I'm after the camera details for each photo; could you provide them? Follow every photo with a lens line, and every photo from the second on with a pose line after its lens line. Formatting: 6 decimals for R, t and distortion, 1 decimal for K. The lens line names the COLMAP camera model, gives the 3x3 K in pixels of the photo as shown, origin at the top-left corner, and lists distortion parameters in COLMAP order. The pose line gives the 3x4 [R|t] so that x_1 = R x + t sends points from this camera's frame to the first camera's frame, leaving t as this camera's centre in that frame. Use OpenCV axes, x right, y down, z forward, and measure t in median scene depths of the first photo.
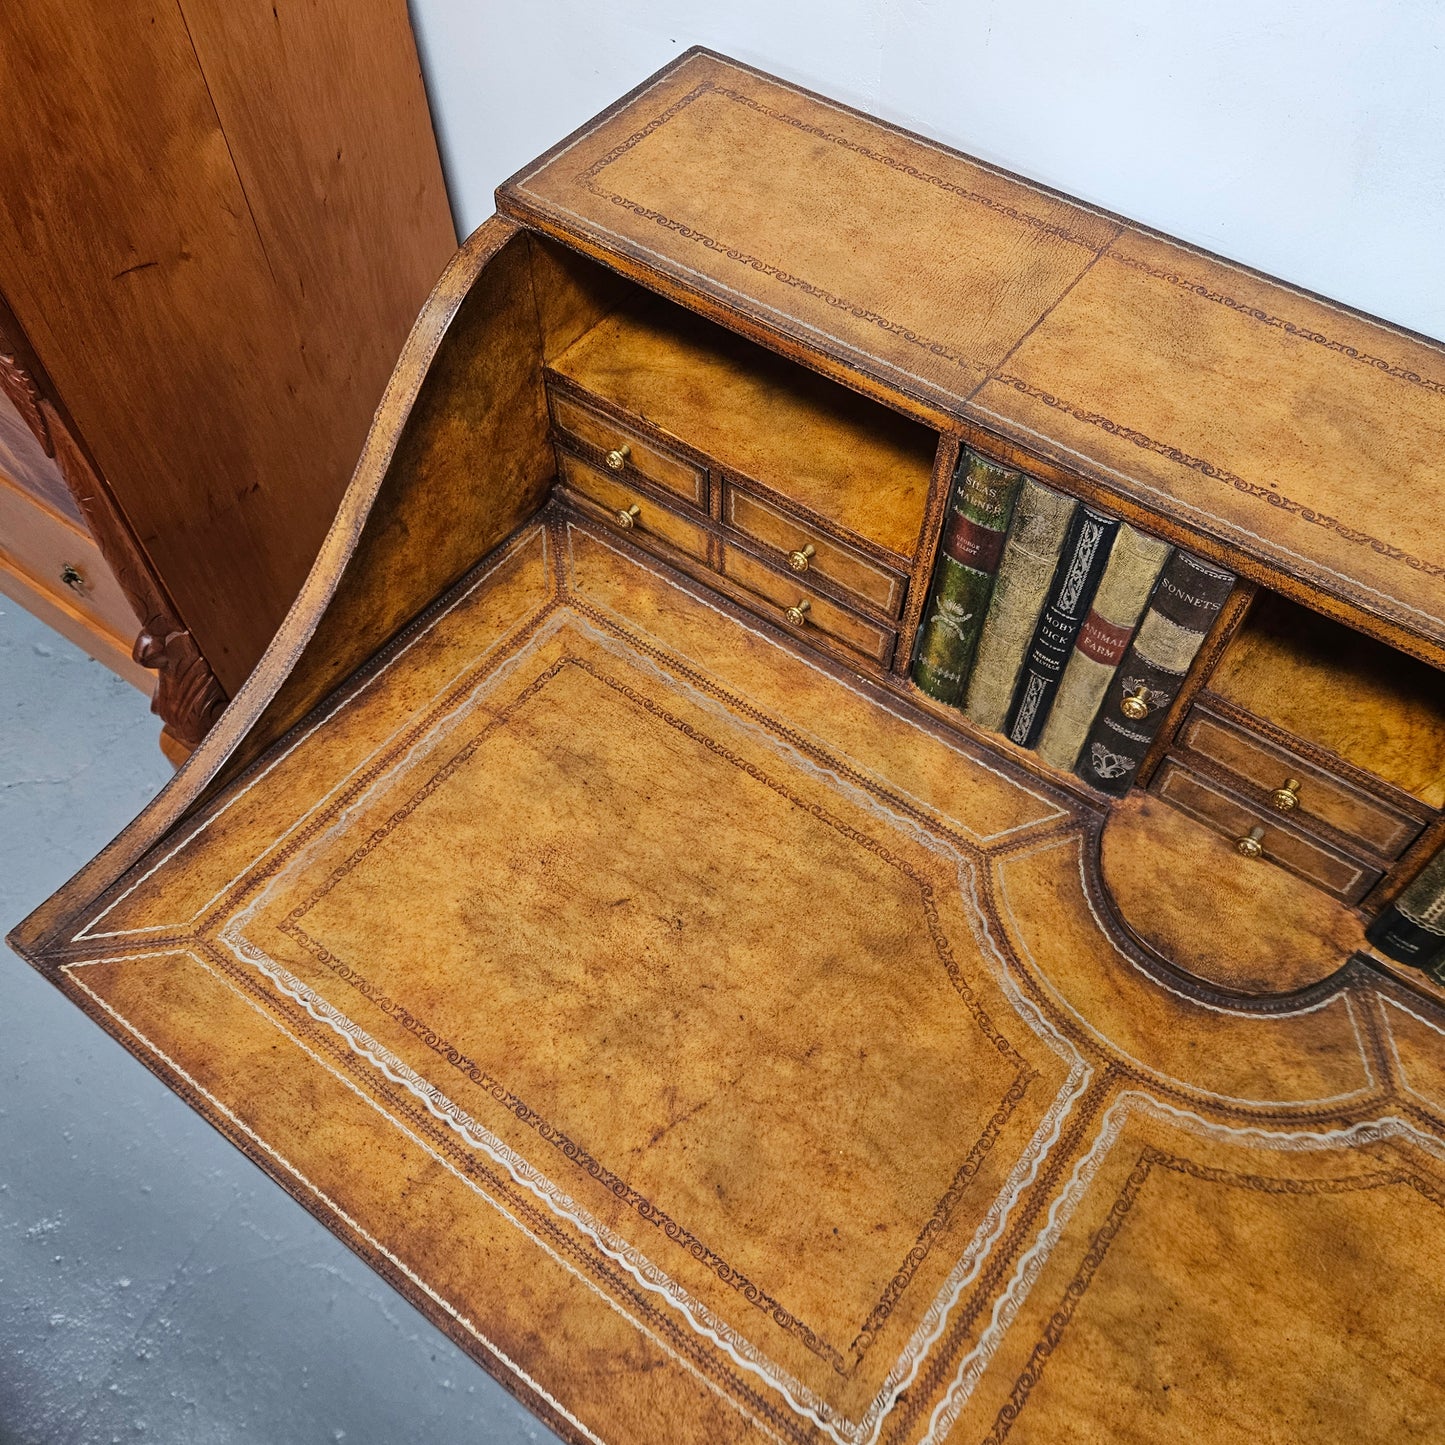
lens RADIAL K [[1298.8, 0, 714.3], [0, 1298.8, 705.0], [0, 0, 1]] dist [0.082496, -0.106798]
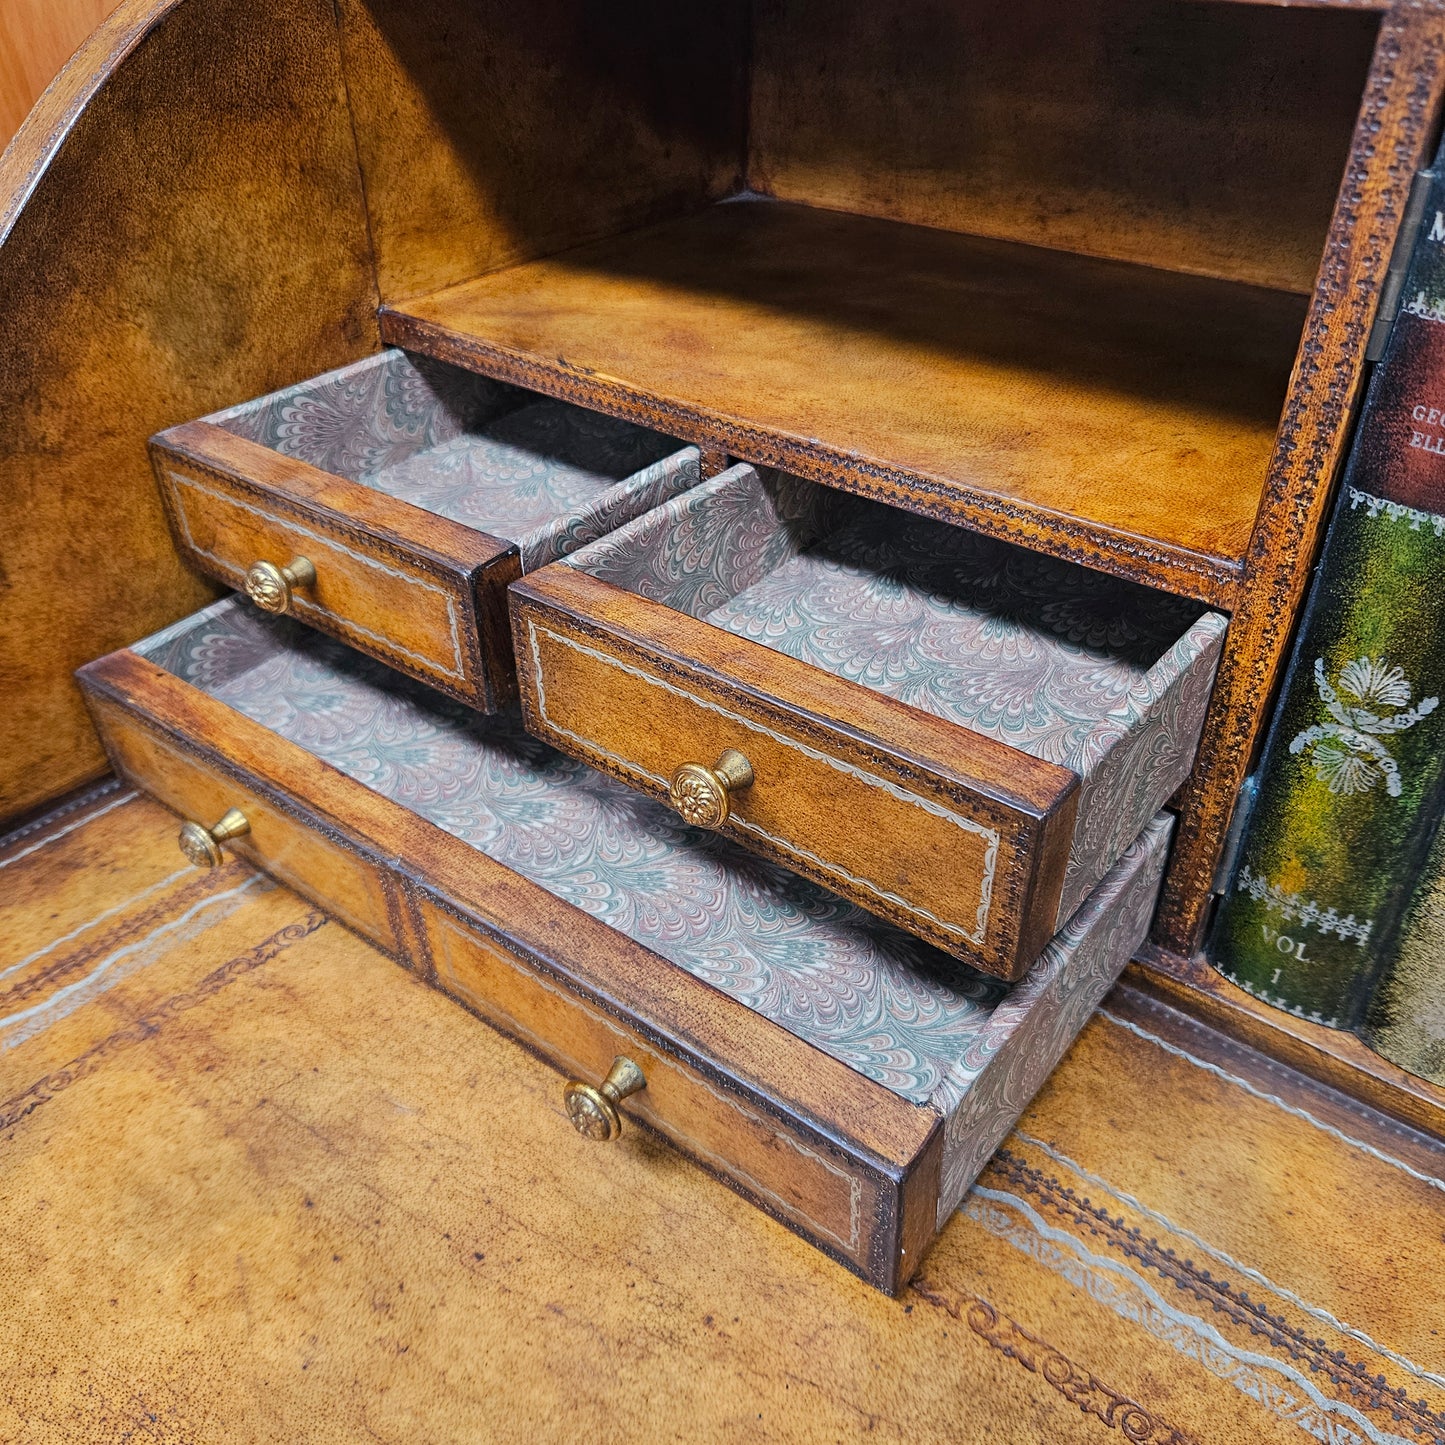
lens RADIAL K [[1325.4, 0, 708.1], [0, 1325.4, 705.1], [0, 0, 1]] dist [0.049892, -0.067179]
pose [[0.998404, 0.019694, -0.052935, 0.026347], [-0.037333, 0.933406, -0.356874, 0.063912], [0.042382, 0.358280, 0.932652, 0.672757]]
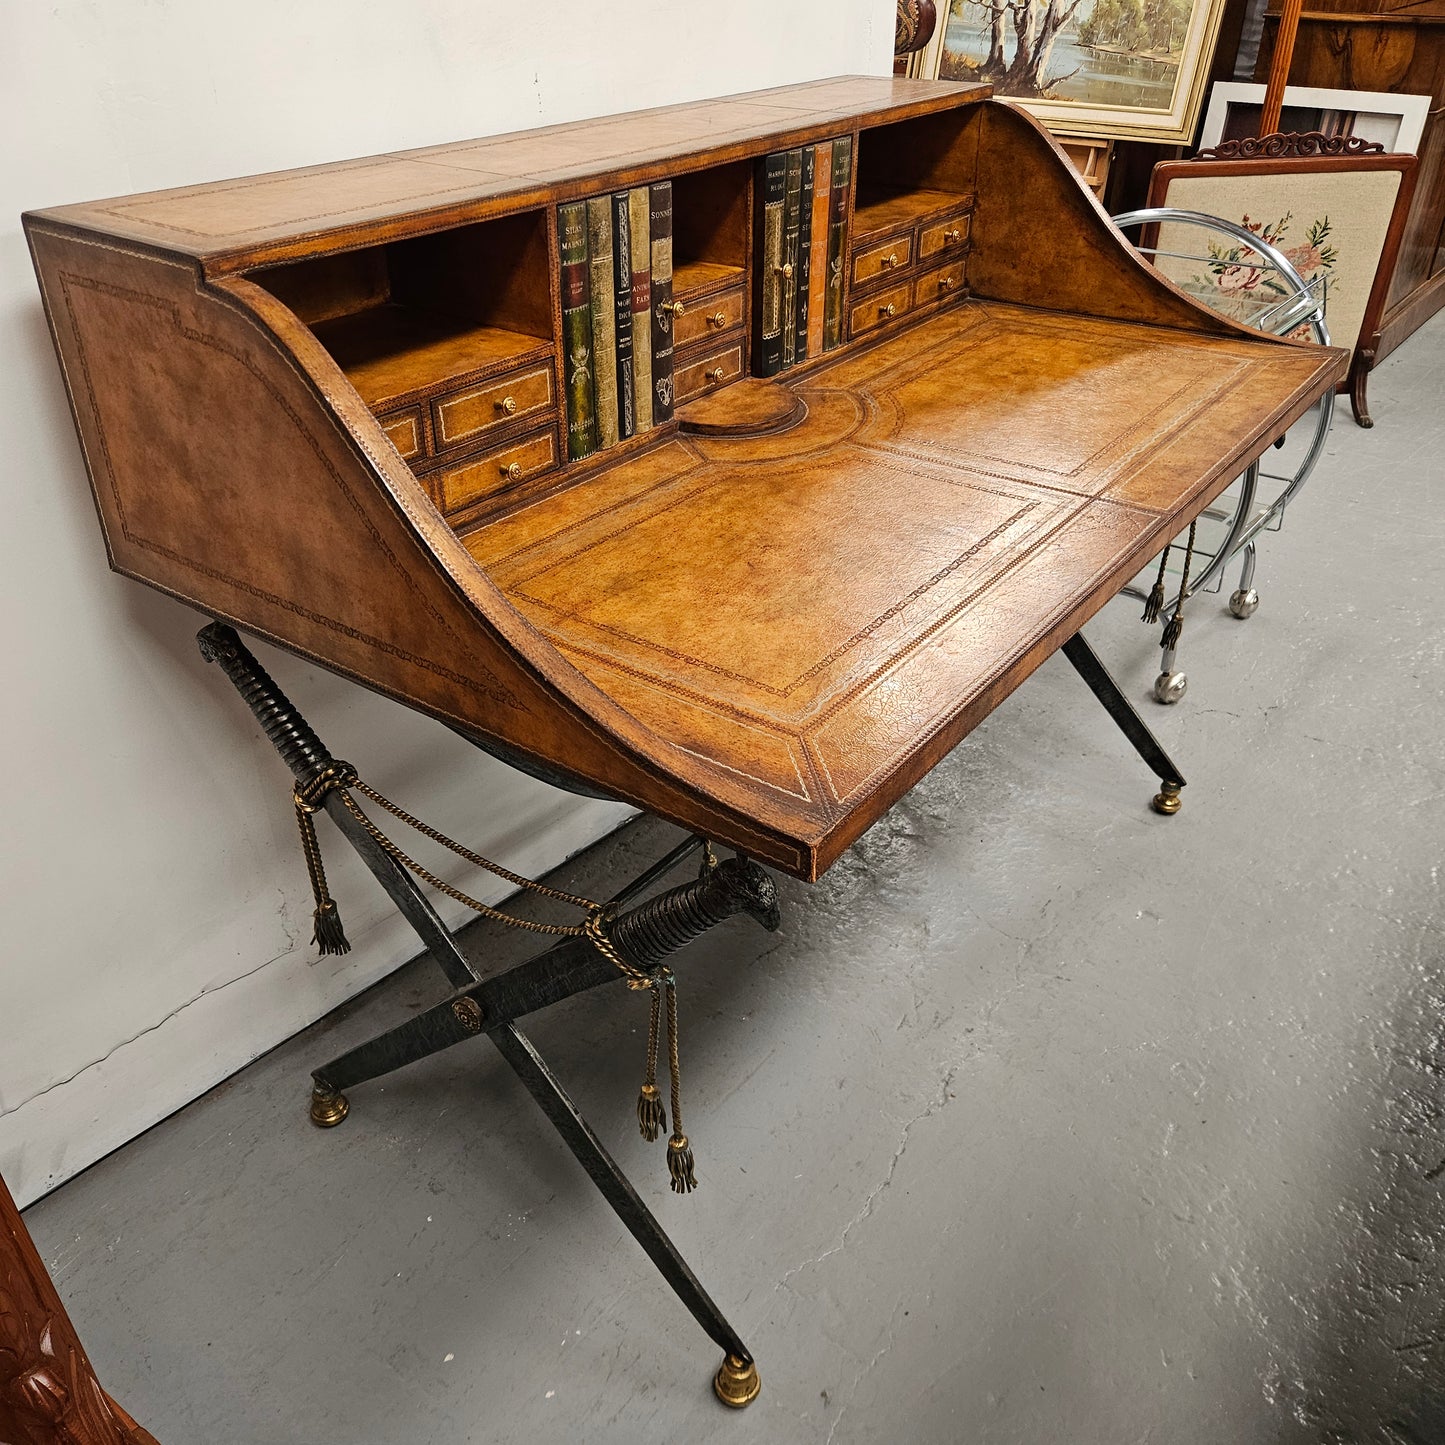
lens RADIAL K [[1290.9, 0, 715.2], [0, 1290.9, 730.5], [0, 0, 1]] dist [0.061532, -0.067063]
pose [[-0.010300, -0.539156, 0.842143, -1.270748], [0.815896, 0.482369, 0.318800, -0.212928], [-0.578107, 0.690385, 0.434927, 0.584890]]
